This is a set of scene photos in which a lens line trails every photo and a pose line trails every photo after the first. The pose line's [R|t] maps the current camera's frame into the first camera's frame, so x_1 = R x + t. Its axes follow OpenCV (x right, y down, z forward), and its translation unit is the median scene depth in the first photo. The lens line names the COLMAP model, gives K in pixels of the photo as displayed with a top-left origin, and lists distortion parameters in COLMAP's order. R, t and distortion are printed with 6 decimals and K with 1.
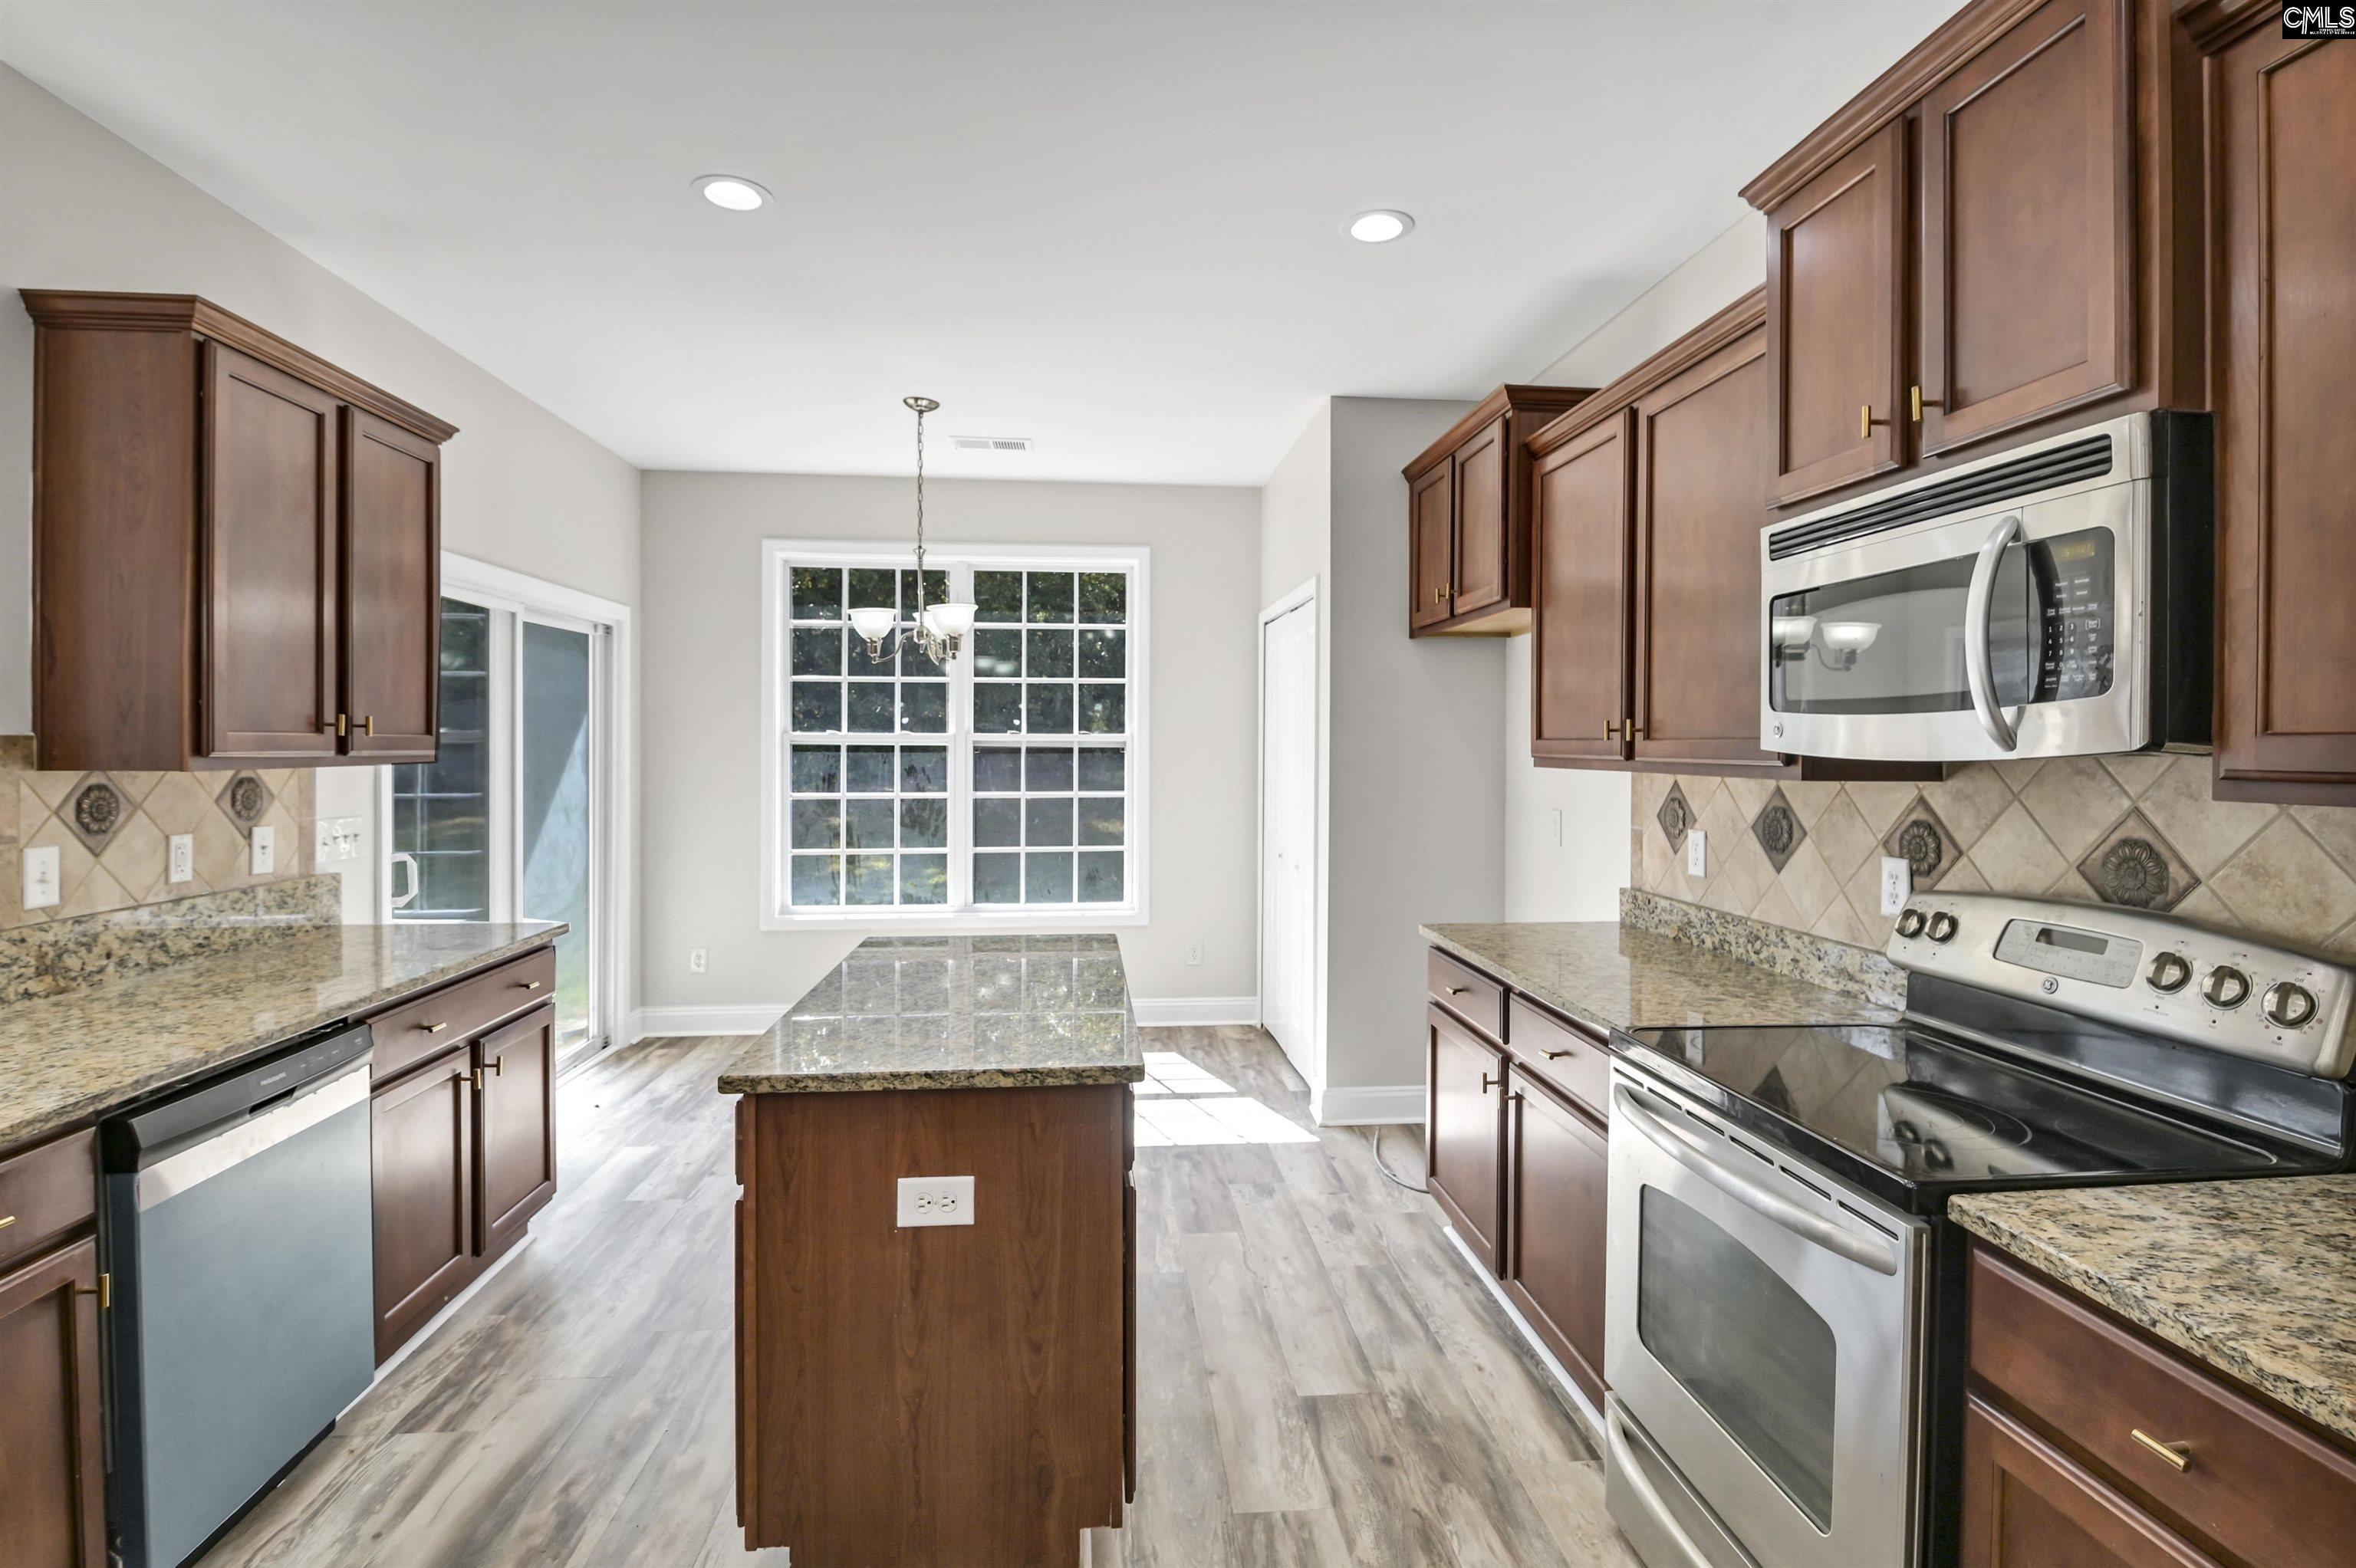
lens RADIAL K [[1127.1, 0, 1172.0], [0, 1127.1, 751.6], [0, 0, 1]] dist [-0.000715, -0.008813]
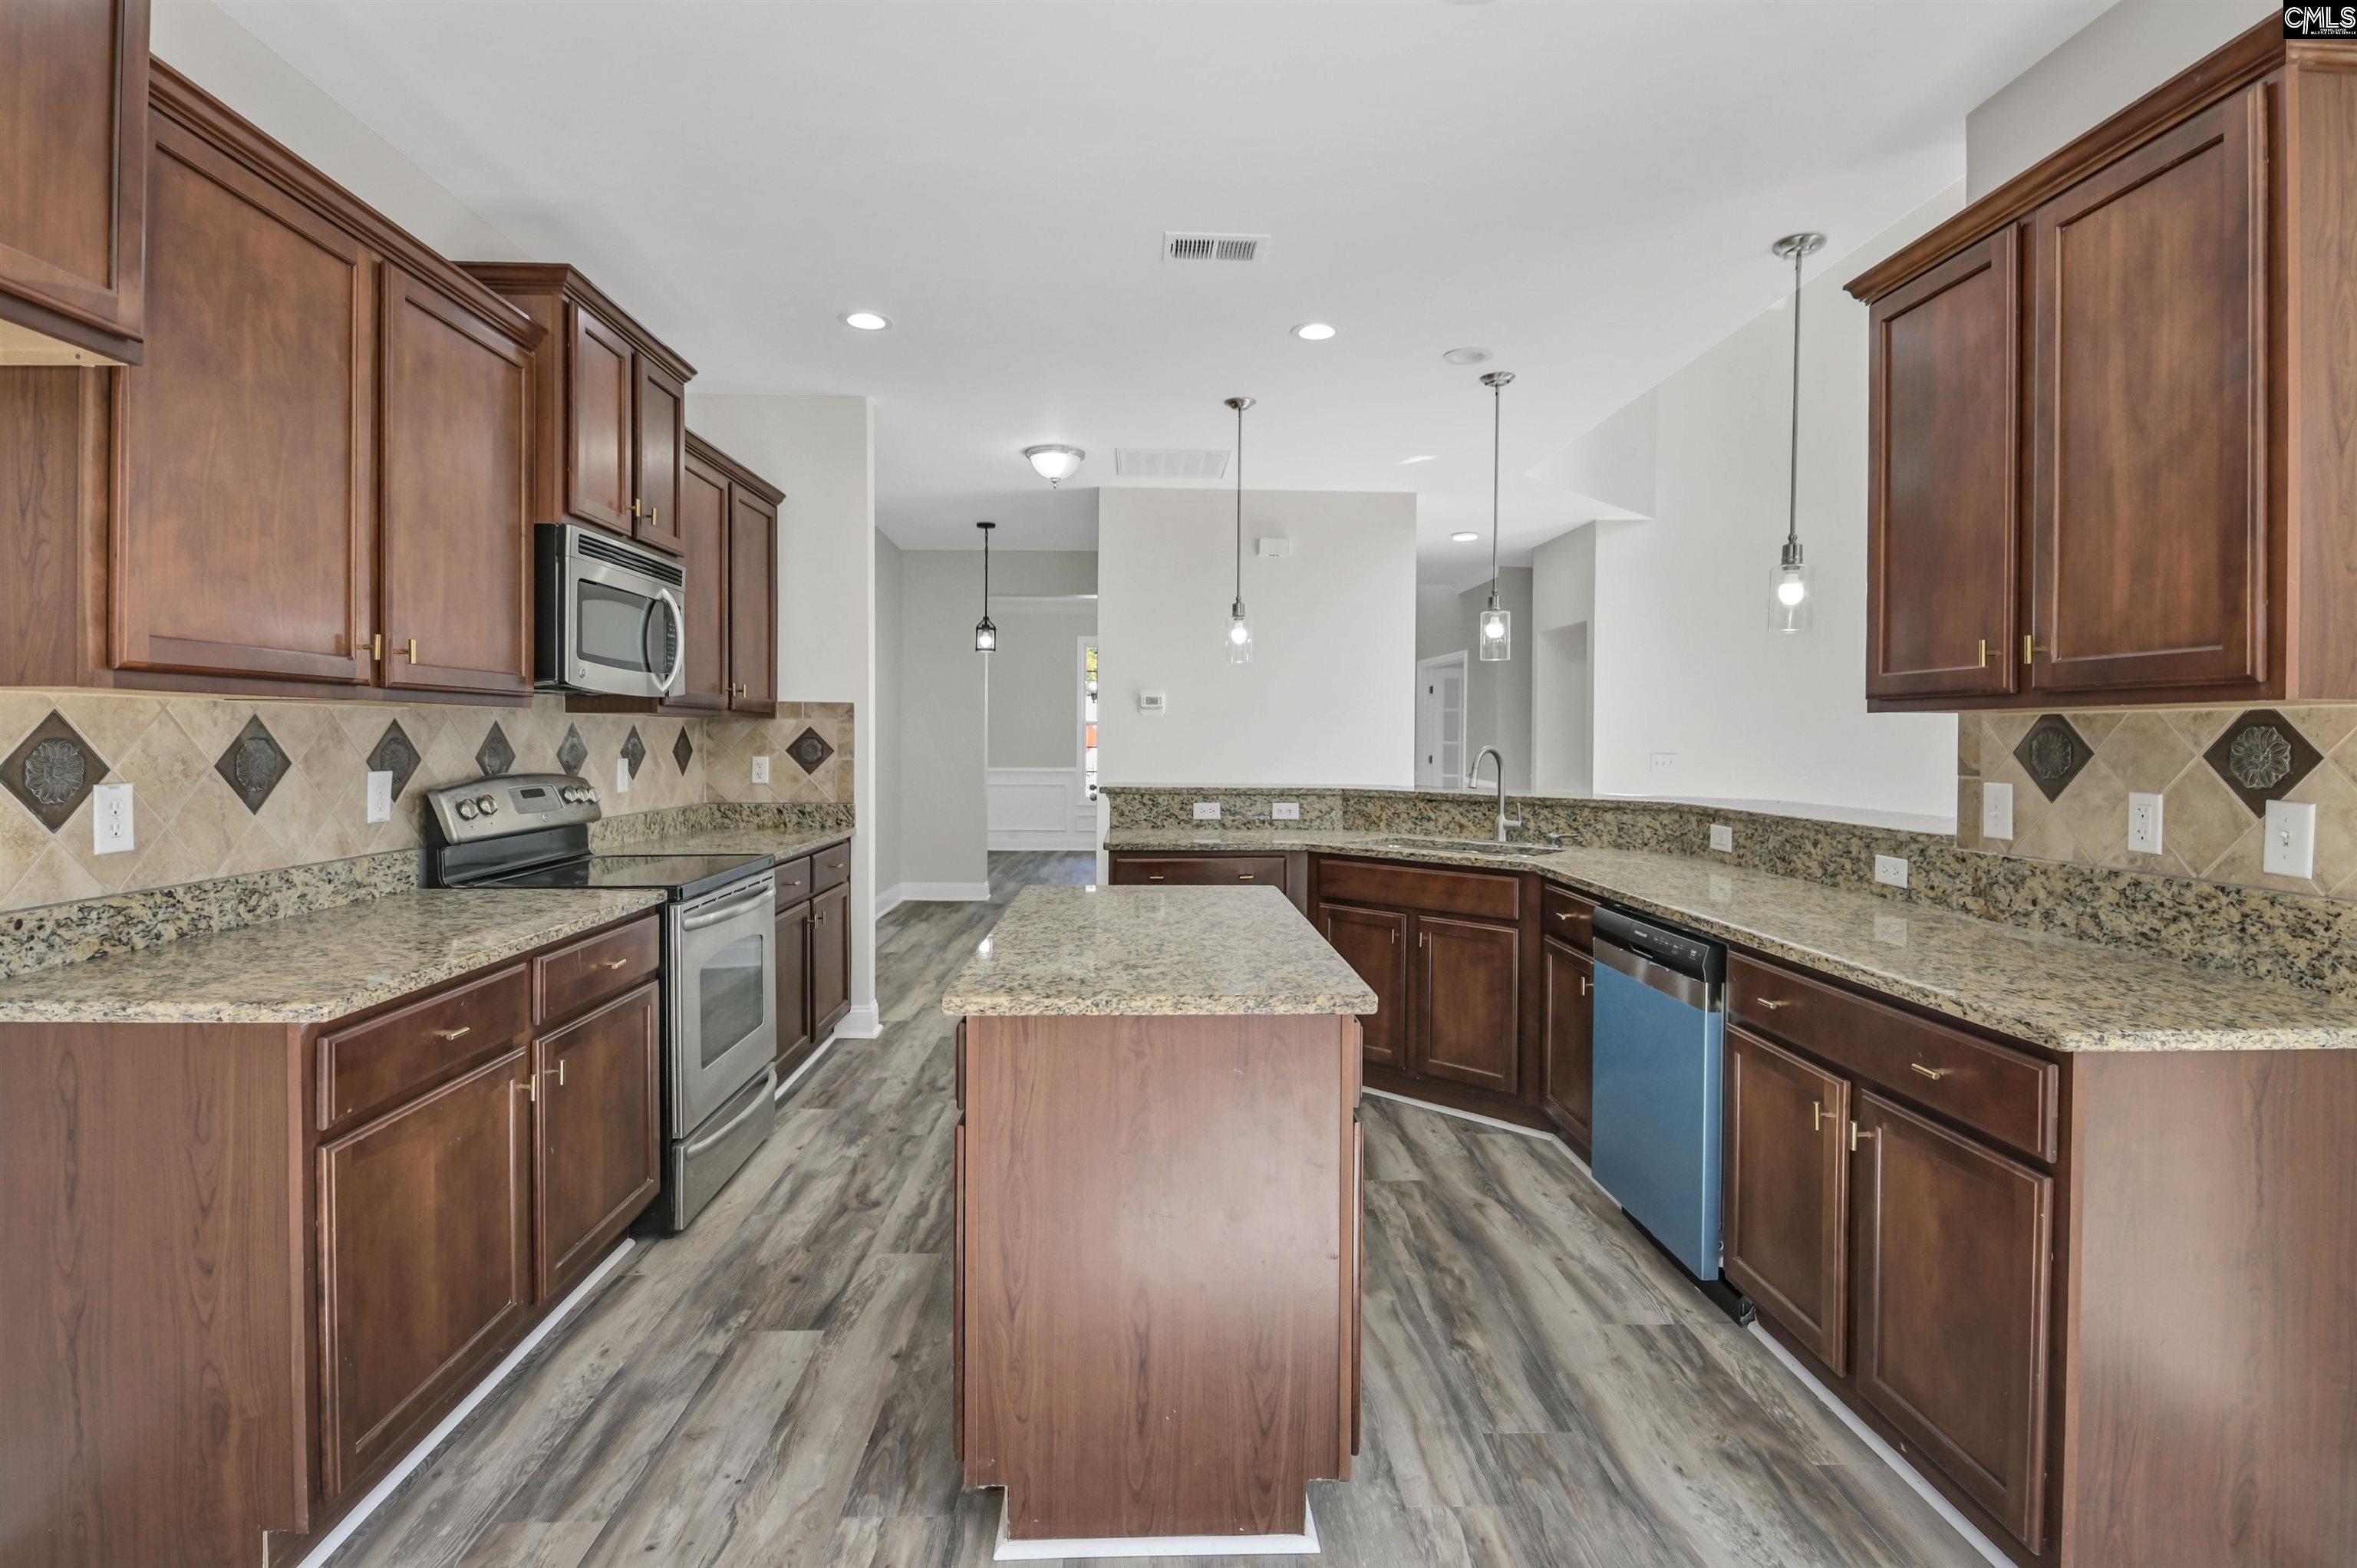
lens RADIAL K [[1127.6, 0, 1136.0], [0, 1127.6, 744.2], [0, 0, 1]] dist [-0.000715, -0.008813]
pose [[-0.996544, -0.011730, 0.082239, -0.220523], [-0.010514, 0.999829, 0.015204, 0.033344], [-0.082403, 0.014287, -0.996497, 1.817262]]
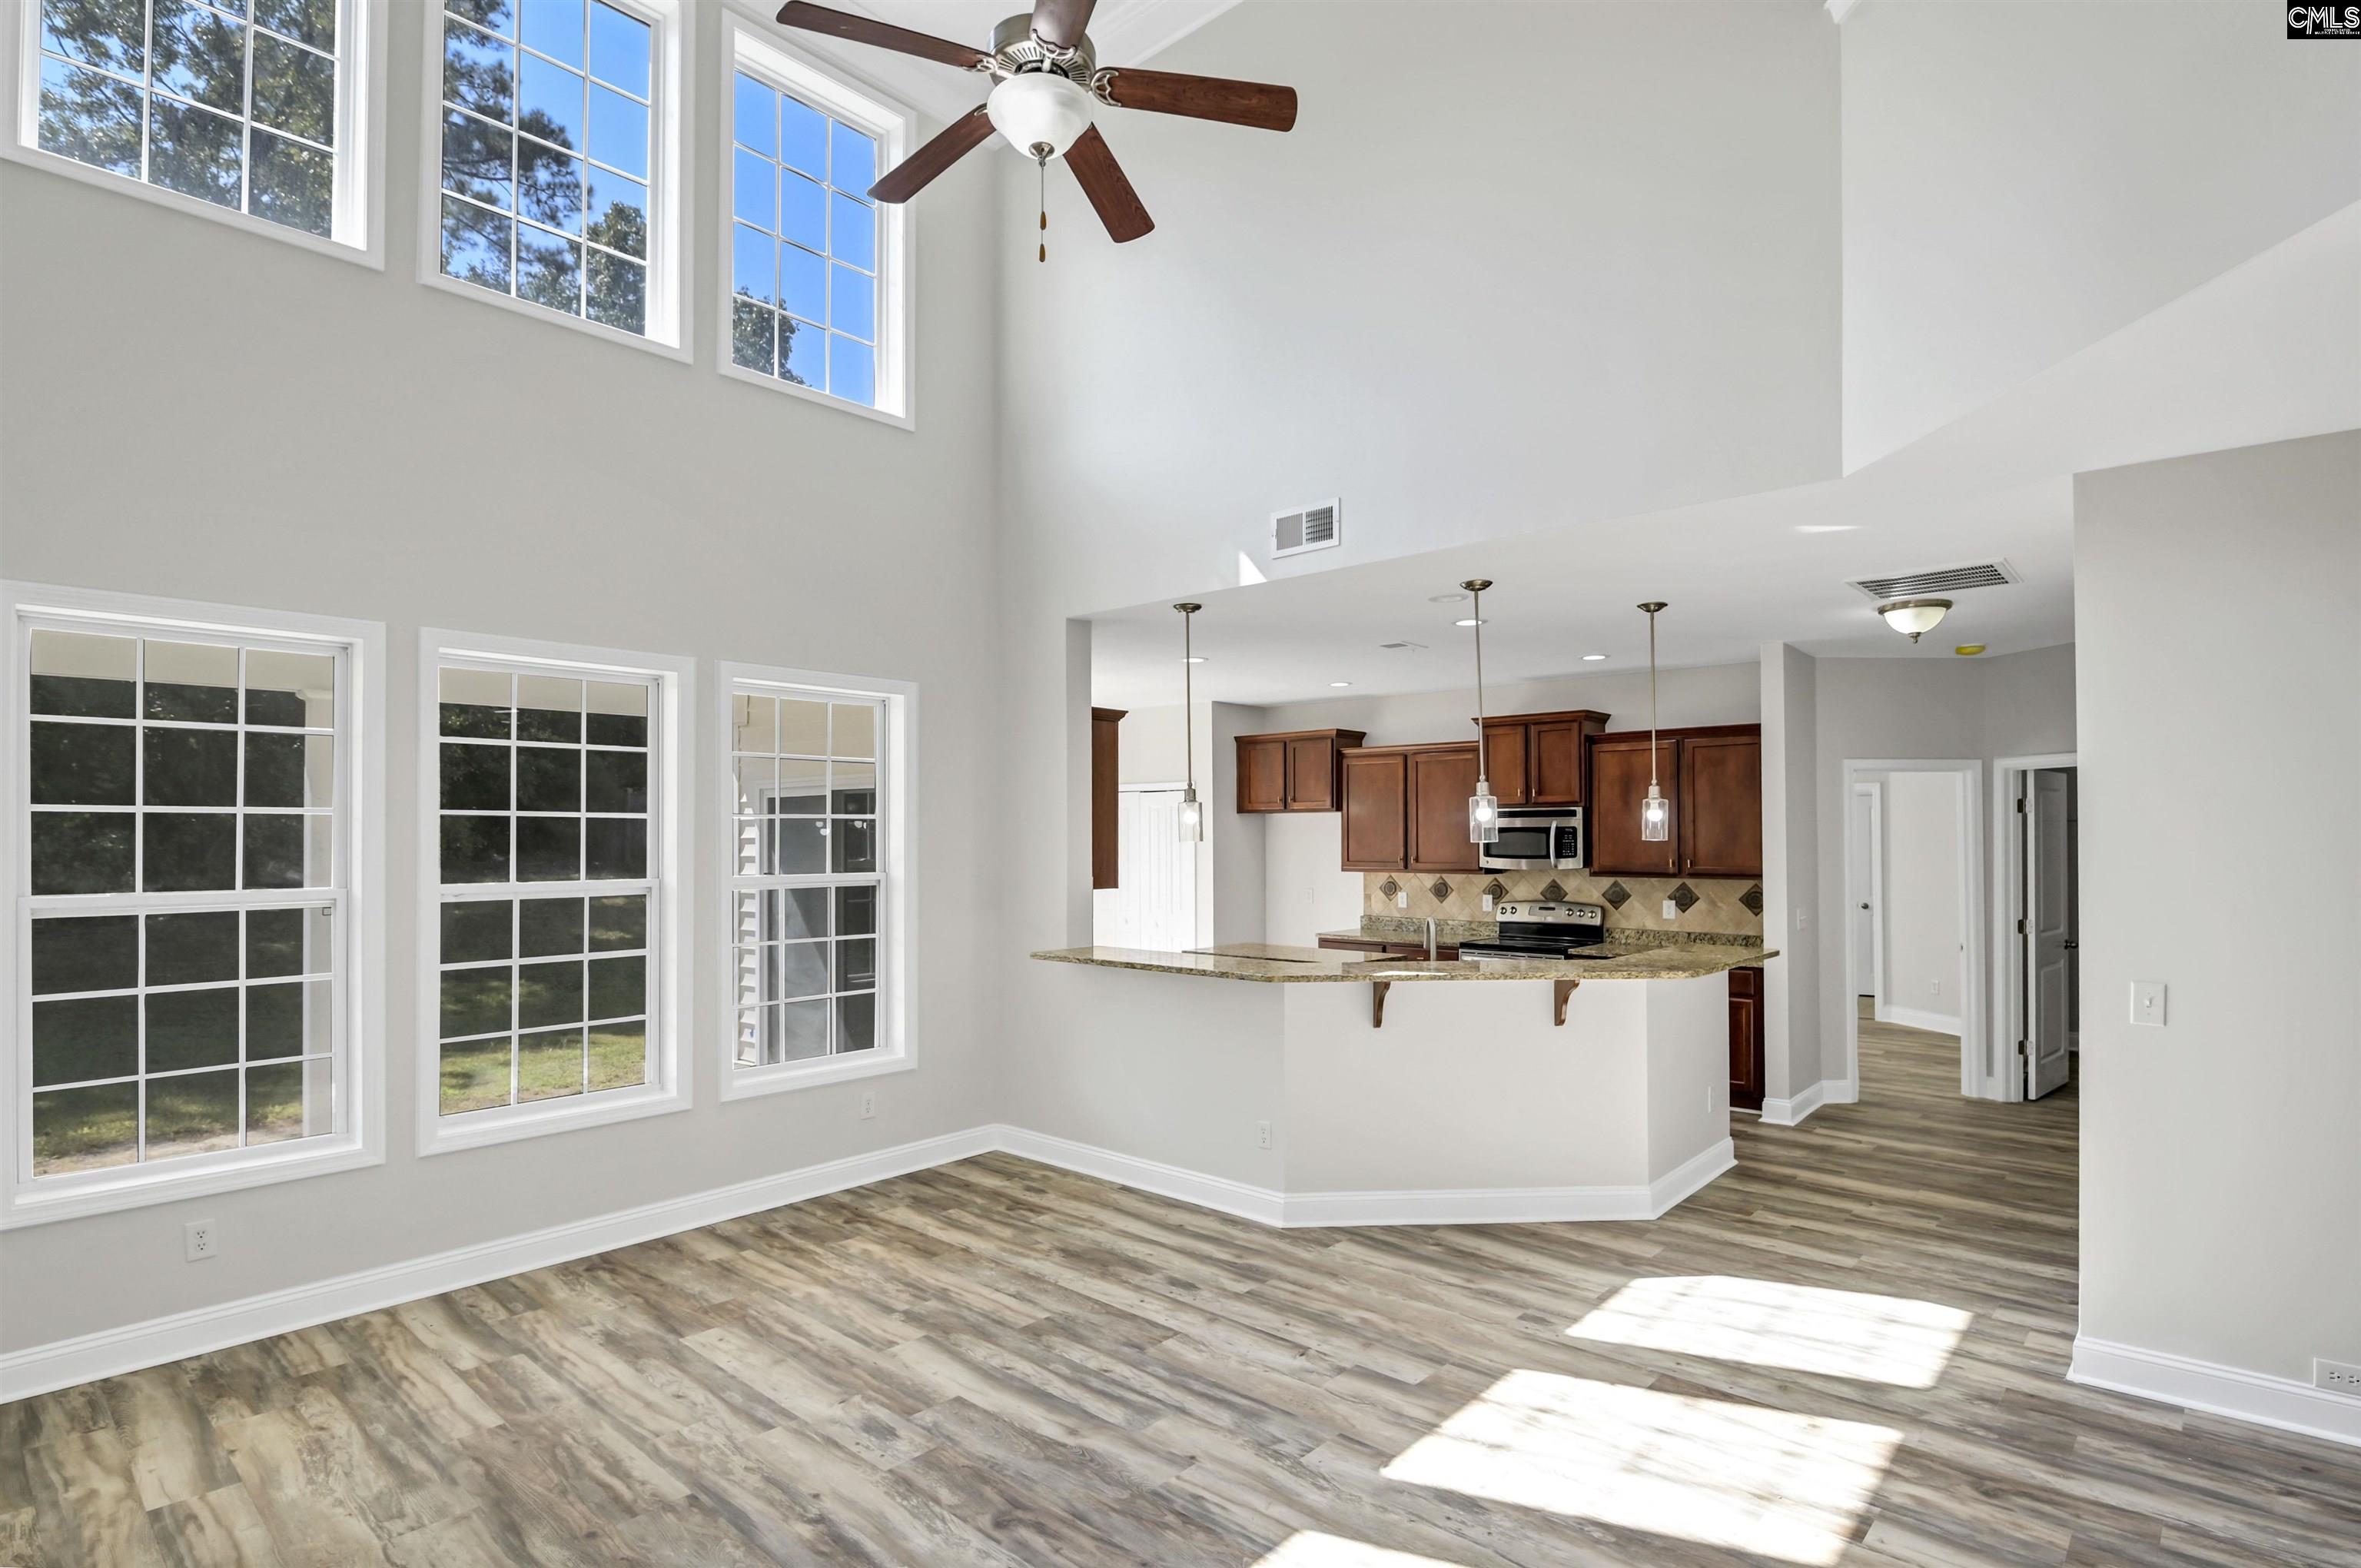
lens RADIAL K [[1129.7, 0, 1189.4], [0, 1129.7, 845.1], [0, 0, 1]] dist [-0.000715, -0.008813]
pose [[0.743403, -0.011901, 0.668738, -2.167455], [0.012684, 0.999913, 0.003695, -0.080359], [-0.668724, 0.005735, 0.743489, -0.929383]]
